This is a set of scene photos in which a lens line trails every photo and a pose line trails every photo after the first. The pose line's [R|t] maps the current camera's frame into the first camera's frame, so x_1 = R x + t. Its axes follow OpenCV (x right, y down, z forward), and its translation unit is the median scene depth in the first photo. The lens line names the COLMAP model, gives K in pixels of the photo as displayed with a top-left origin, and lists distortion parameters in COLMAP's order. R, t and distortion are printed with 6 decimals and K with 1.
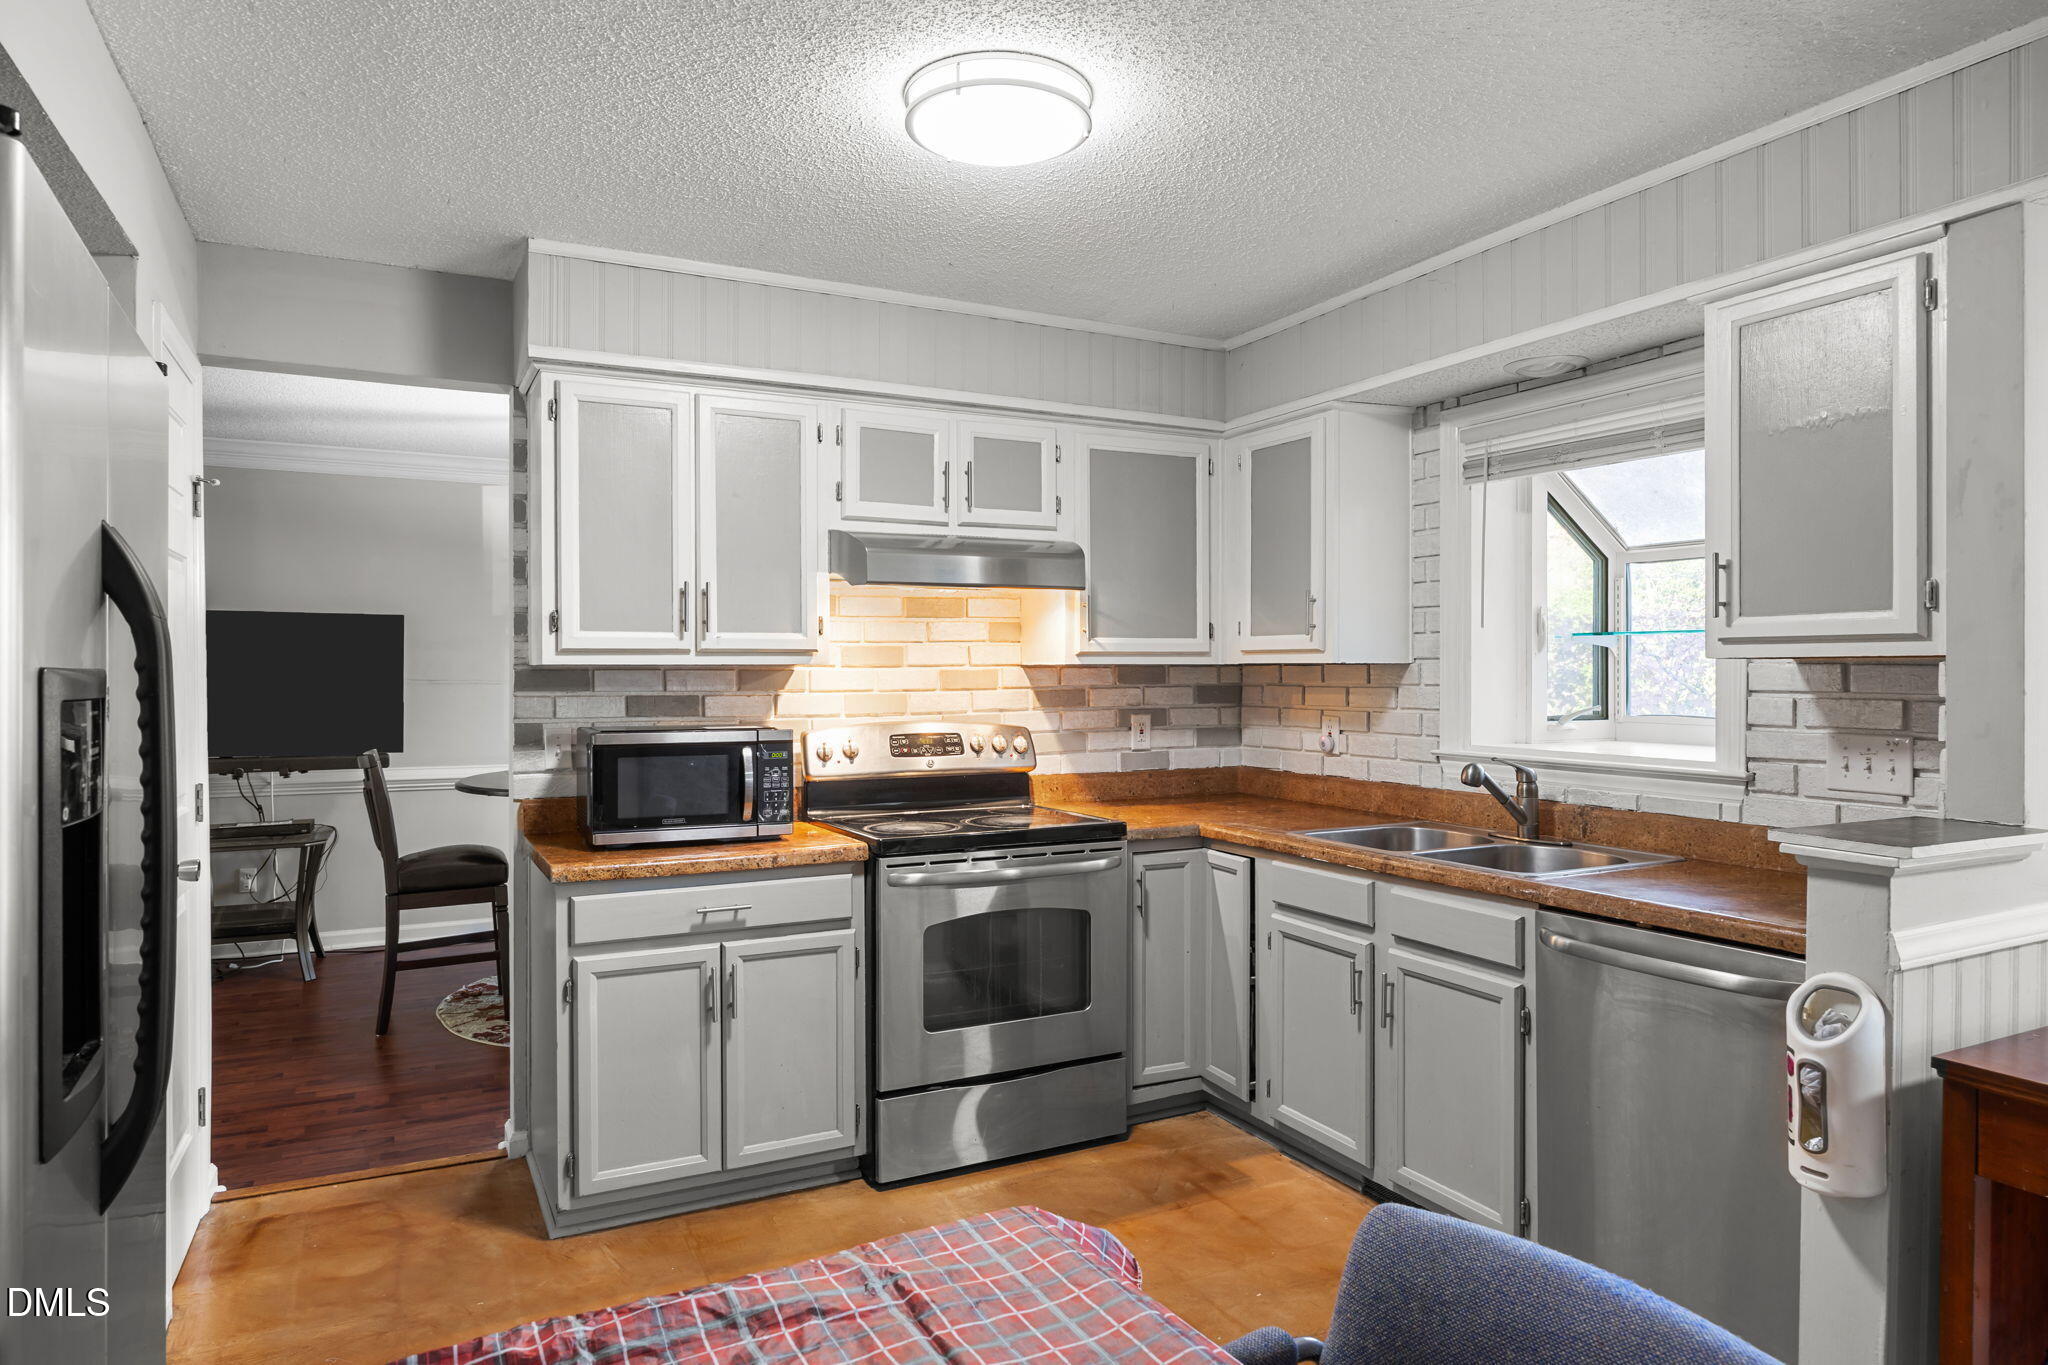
lens RADIAL K [[1218.0, 0, 1021.3], [0, 1218.0, 674.4], [0, 0, 1]] dist [-0.003754, -0.003082]
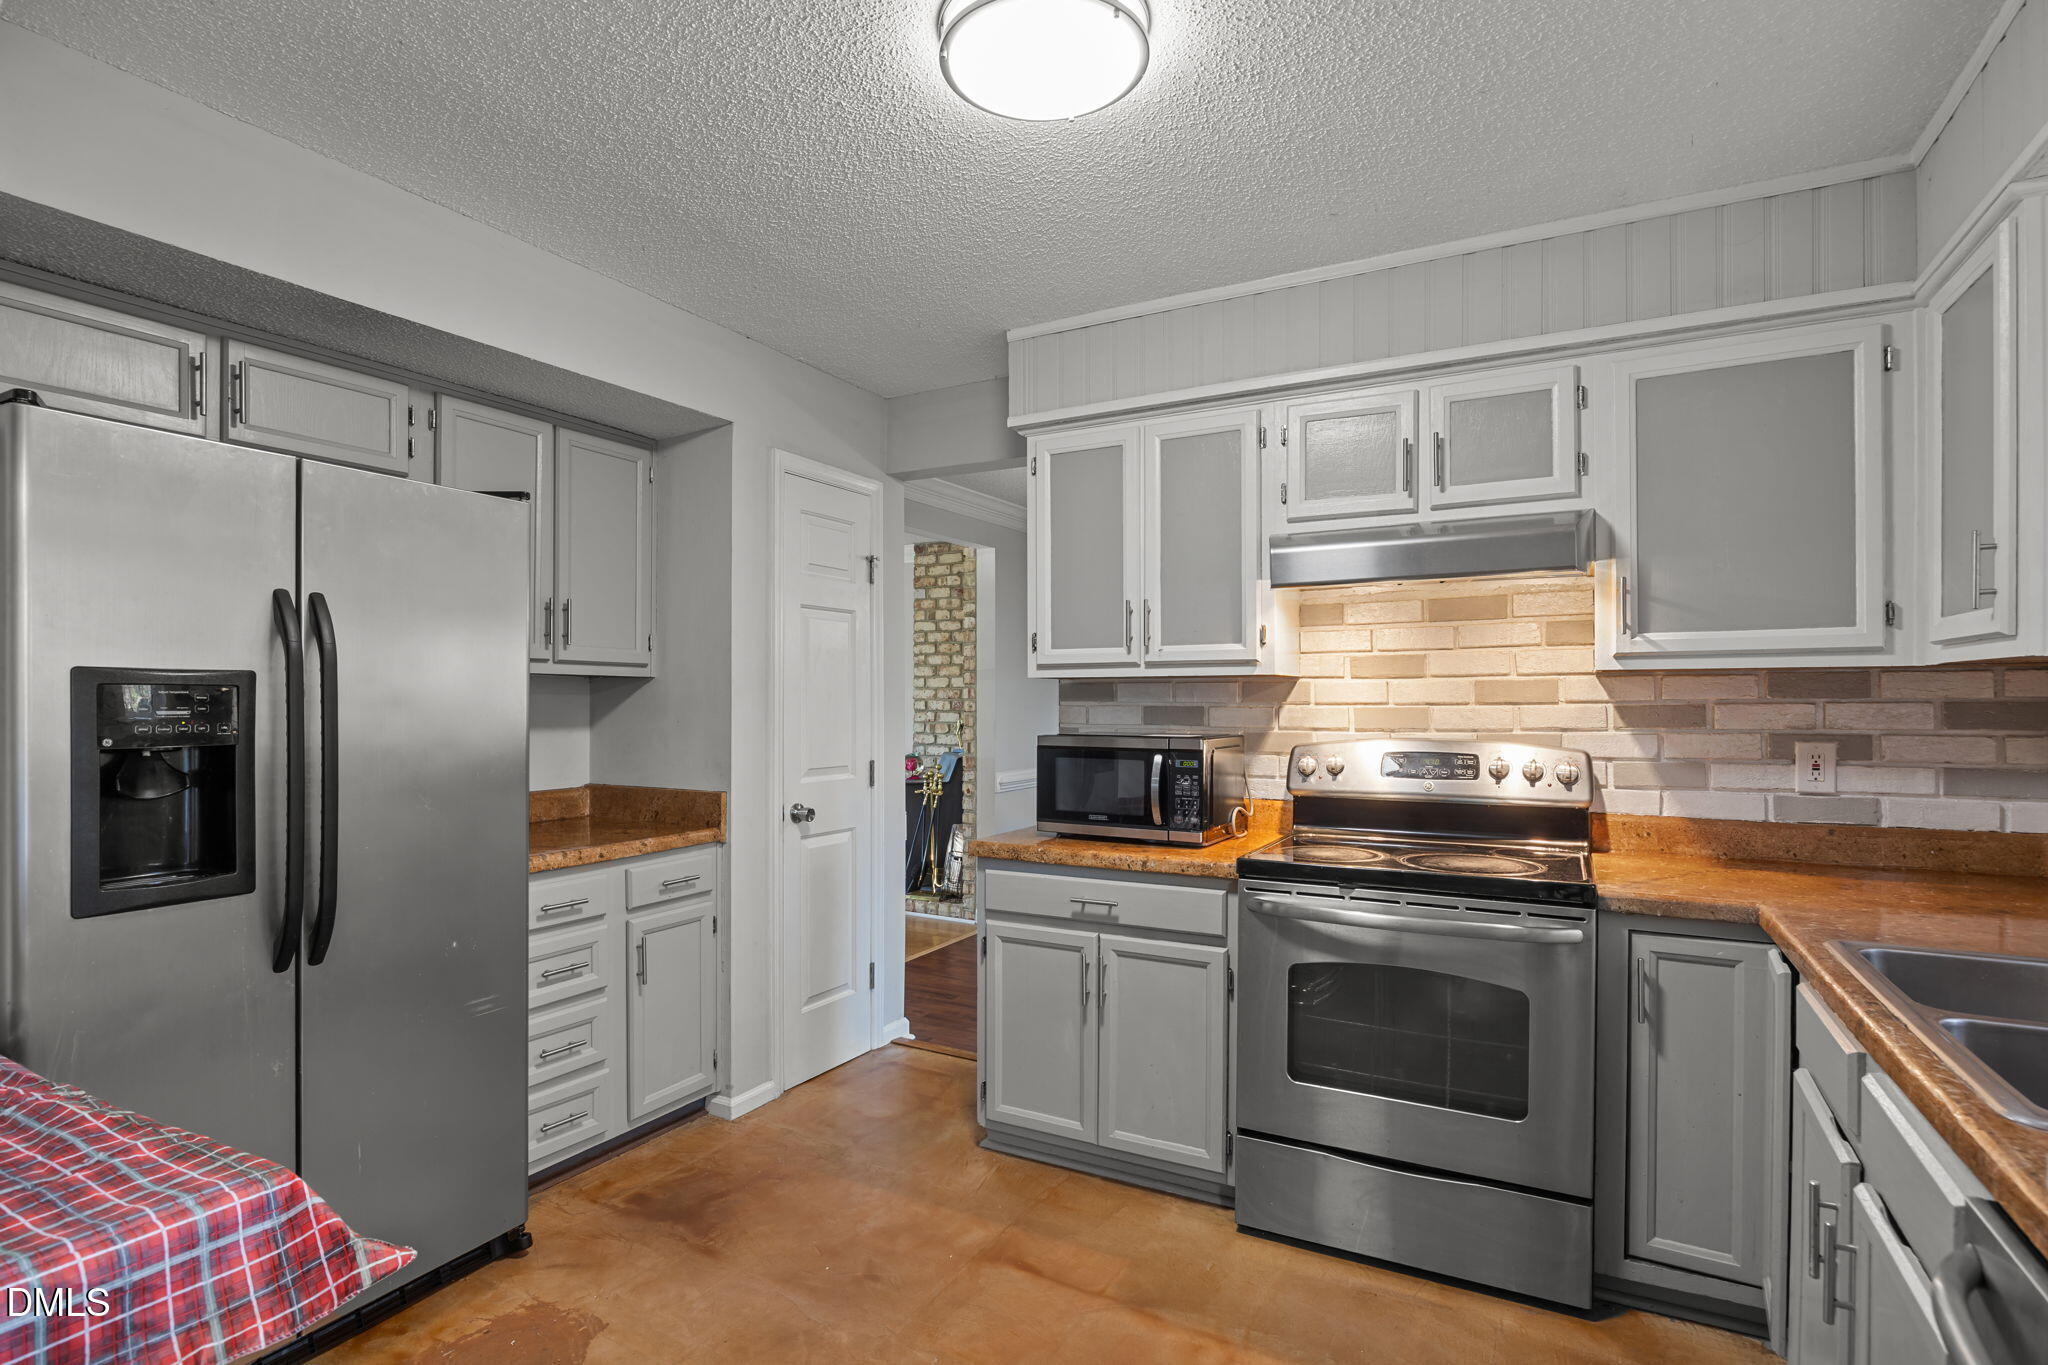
lens RADIAL K [[1012.7, 0, 1018.8], [0, 1012.7, 701.3], [0, 0, 1]] dist [-0.006168, -0.000796]
pose [[0.562893, 0.003969, -0.826521, 0.375338], [-0.001356, 0.999992, 0.003879, 0.009745], [0.826529, -0.001062, 0.562893, 0.362748]]
